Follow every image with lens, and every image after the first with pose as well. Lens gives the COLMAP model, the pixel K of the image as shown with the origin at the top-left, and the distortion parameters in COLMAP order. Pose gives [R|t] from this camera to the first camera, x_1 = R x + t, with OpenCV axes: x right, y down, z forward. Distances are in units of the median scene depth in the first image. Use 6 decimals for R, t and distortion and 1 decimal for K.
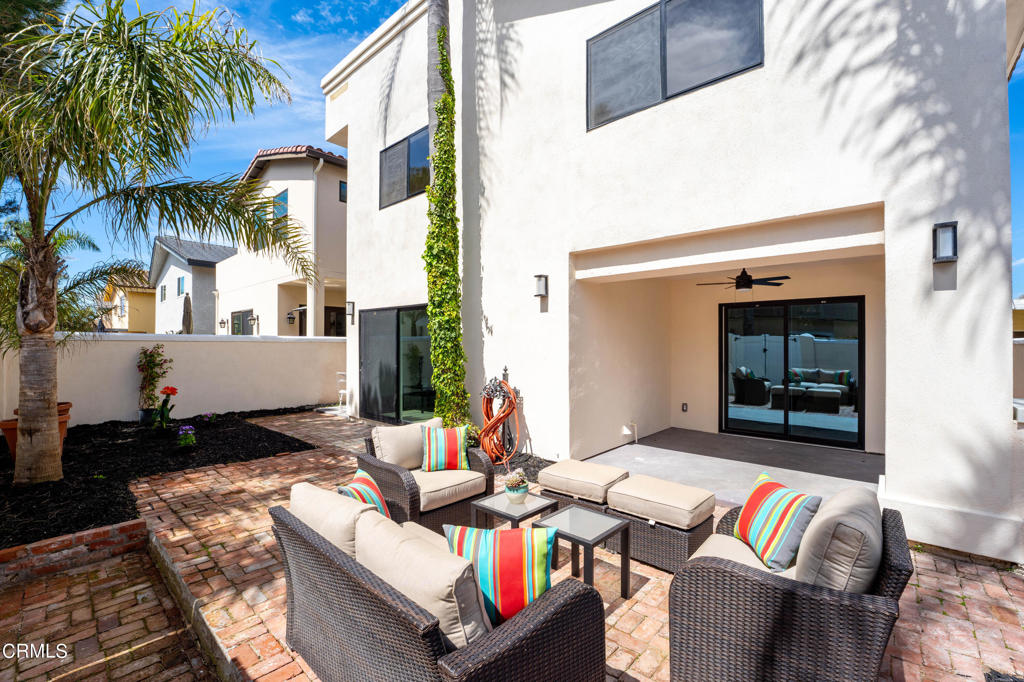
lens RADIAL K [[432.1, 0, 512.0], [0, 432.1, 341.0], [0, 0, 1]] dist [-0.030365, 0.000113]
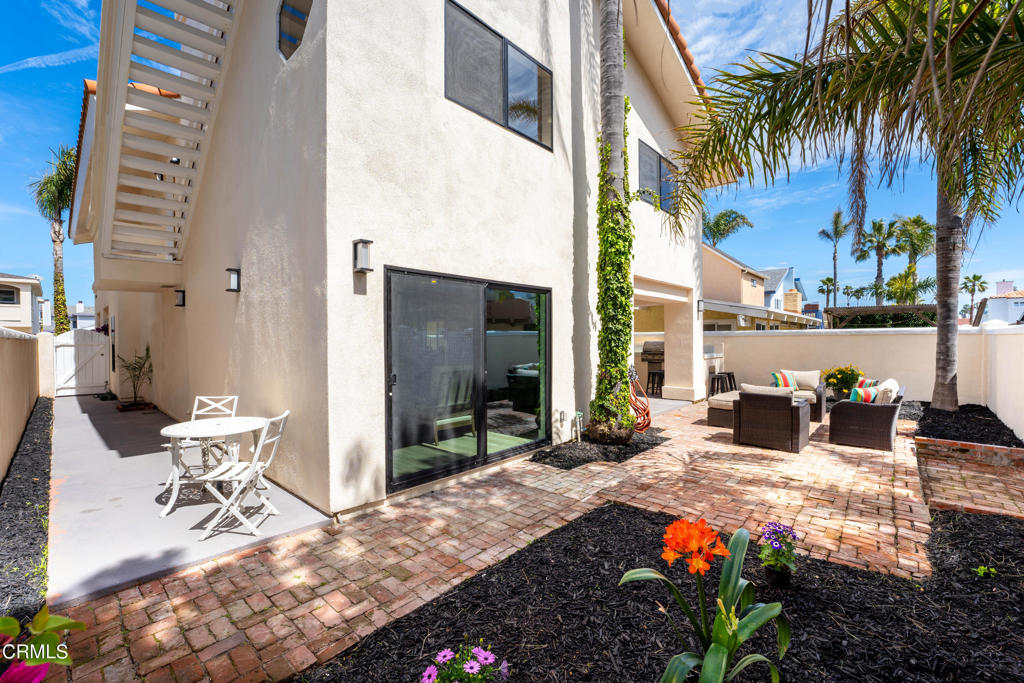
lens RADIAL K [[432.1, 0, 512.0], [0, 432.1, 341.5], [0, 0, 1]] dist [-0.030365, 0.000113]
pose [[0.013618, -0.008509, 0.999871, -1.070629], [-0.000915, 0.999963, 0.008522, 0.007640], [-0.999907, -0.001031, 0.013609, 1.125597]]
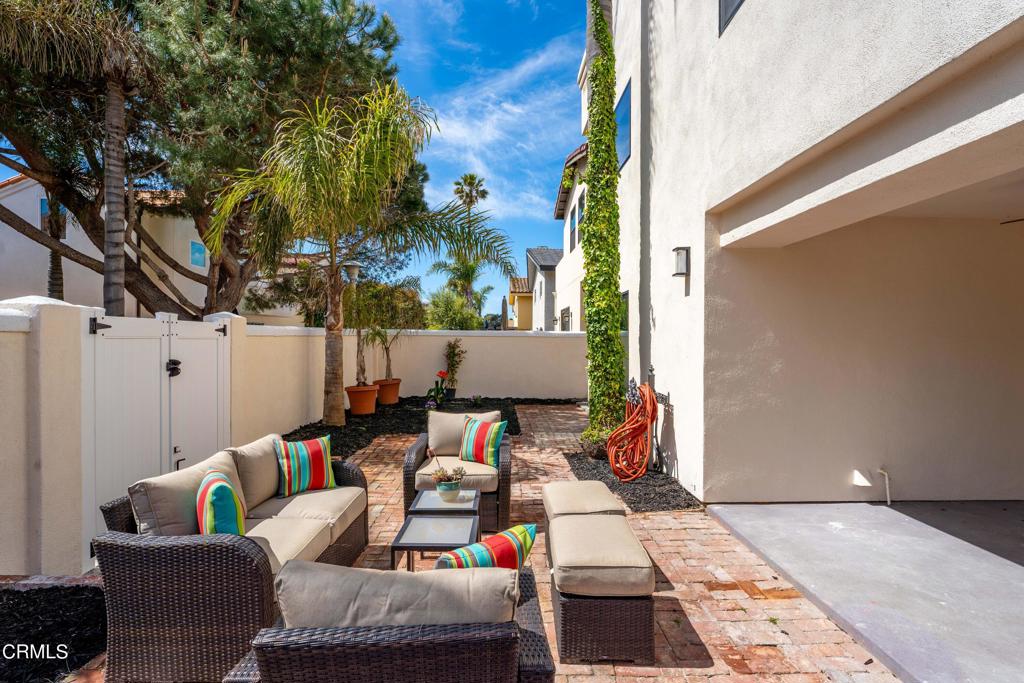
lens RADIAL K [[478.8, 0, 510.7], [0, 478.8, 339.3], [0, 0, 1]] dist [-0.011727, 0.000153]
pose [[0.679922, 0.001257, -0.733283, 0.459674], [0.003547, 0.999981, 0.005002, 0.004344], [0.733276, -0.006002, 0.679905, 0.193150]]
